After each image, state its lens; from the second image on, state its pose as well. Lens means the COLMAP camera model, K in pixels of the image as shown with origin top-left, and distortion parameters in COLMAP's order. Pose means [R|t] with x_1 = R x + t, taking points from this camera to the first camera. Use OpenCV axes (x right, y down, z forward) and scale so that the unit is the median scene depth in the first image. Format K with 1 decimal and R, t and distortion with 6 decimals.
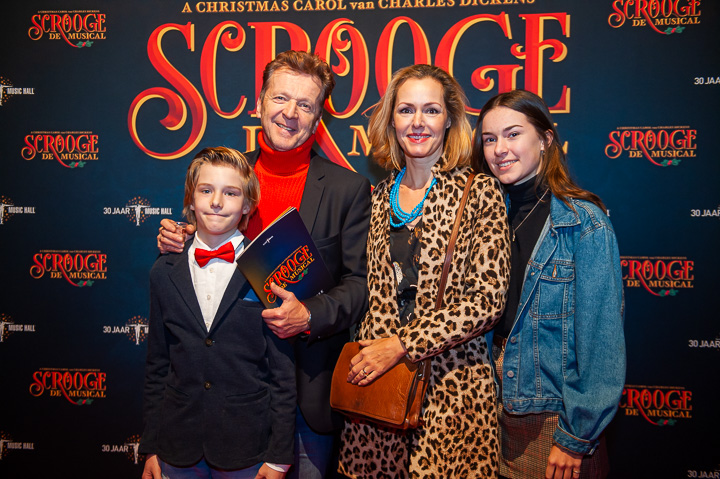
lens RADIAL K [[867.6, 0, 341.6], [0, 867.6, 249.2], [0, 0, 1]] dist [0.077237, 0.000000]
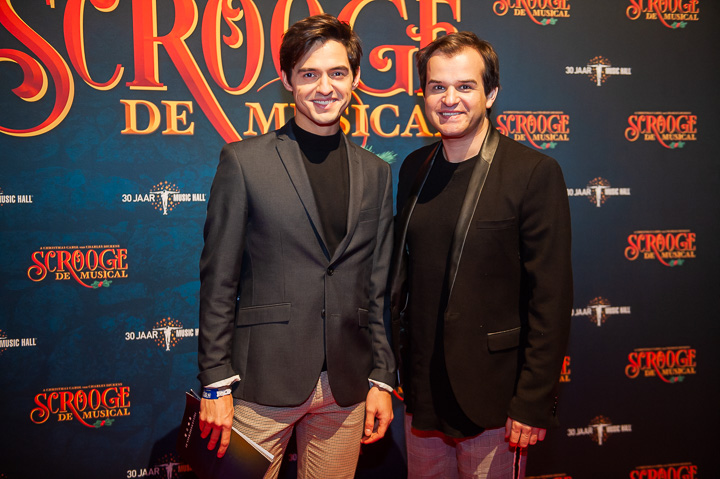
lens RADIAL K [[929.7, 0, 374.1], [0, 929.7, 247.1], [0, 0, 1]] dist [0.107072, 0.000000]
pose [[0.913990, -0.038608, 0.403896, -0.277805], [0.034377, 0.999252, 0.017726, -0.002290], [-0.404279, -0.002317, 0.914633, 0.040749]]
